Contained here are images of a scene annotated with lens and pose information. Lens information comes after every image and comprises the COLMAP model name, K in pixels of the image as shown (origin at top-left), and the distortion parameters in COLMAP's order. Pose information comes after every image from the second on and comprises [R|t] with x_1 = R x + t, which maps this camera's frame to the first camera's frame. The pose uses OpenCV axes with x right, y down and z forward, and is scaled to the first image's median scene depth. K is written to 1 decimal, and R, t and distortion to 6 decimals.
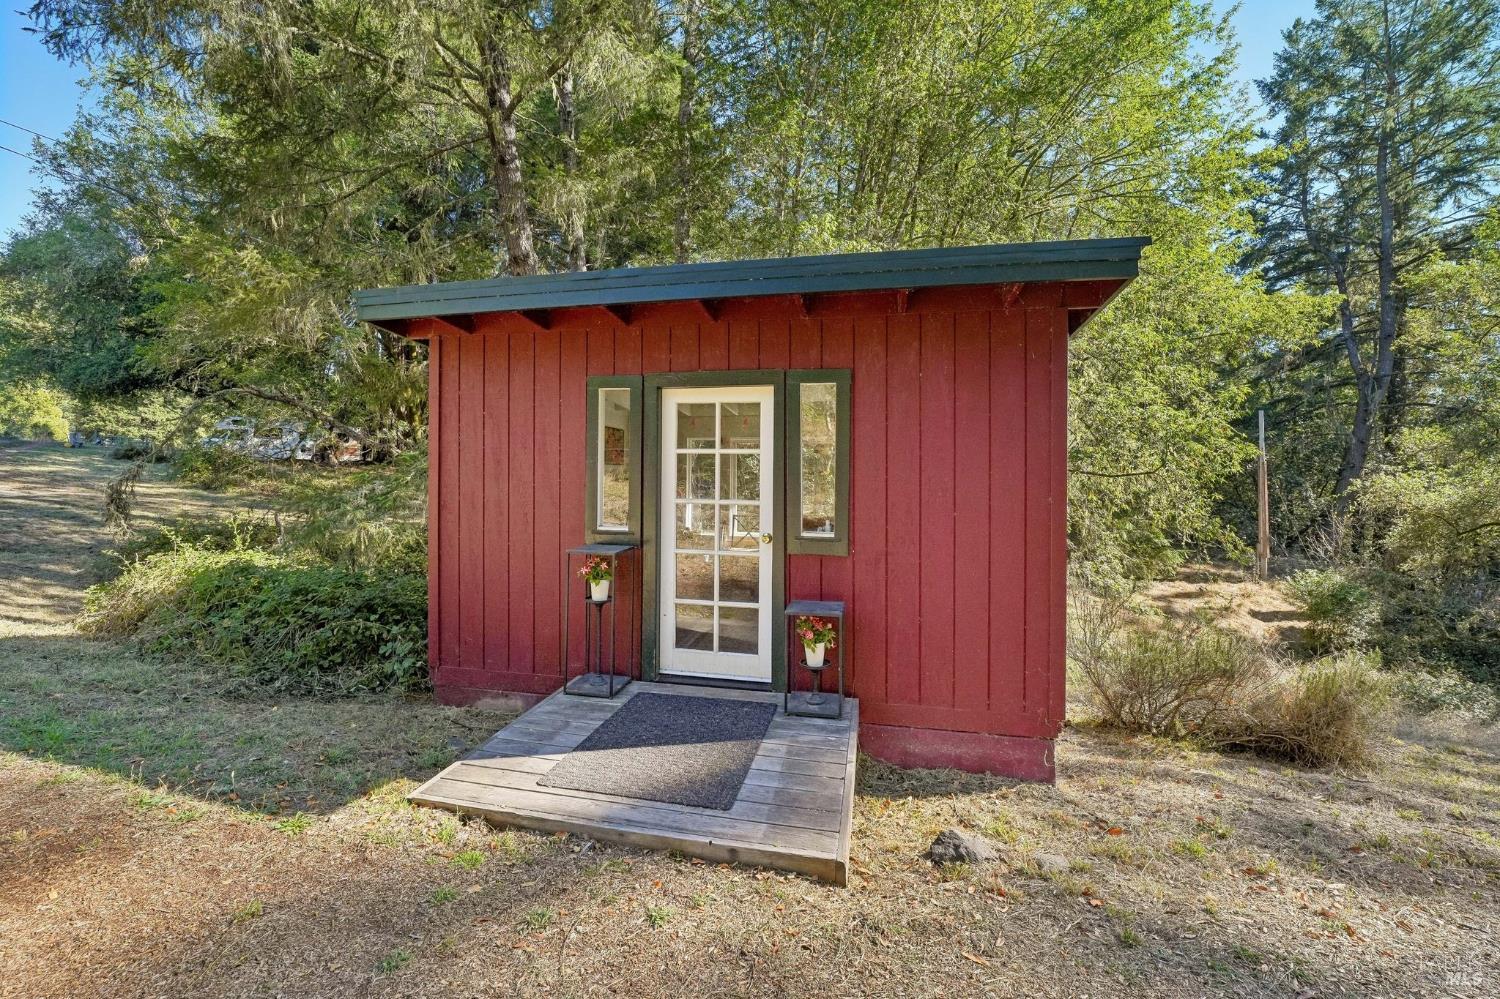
lens RADIAL K [[637.7, 0, 749.4], [0, 637.7, 464.7], [0, 0, 1]] dist [-0.000119, 0.000001]
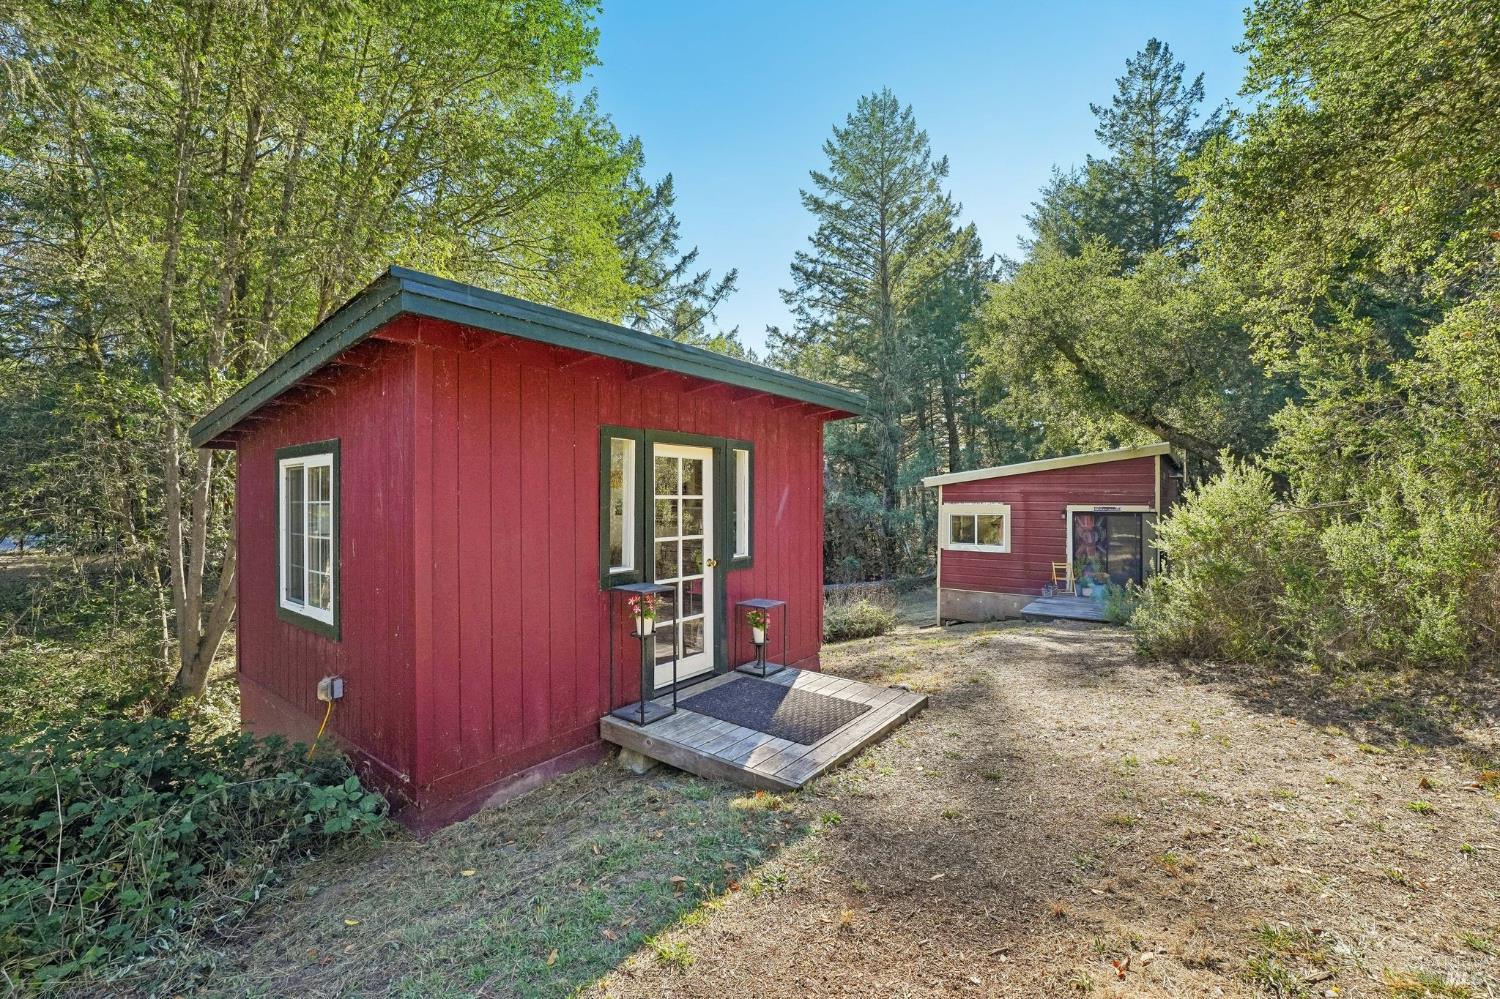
lens RADIAL K [[613.1, 0, 750.0], [0, 613.1, 499.5], [0, 0, 1]] dist [-0.021289, 0.000025]
pose [[0.407991, -0.008057, 0.912950, -1.107774], [-0.000234, 0.999960, 0.008929, -0.027930], [-0.912986, -0.003856, 0.407973, 0.405410]]
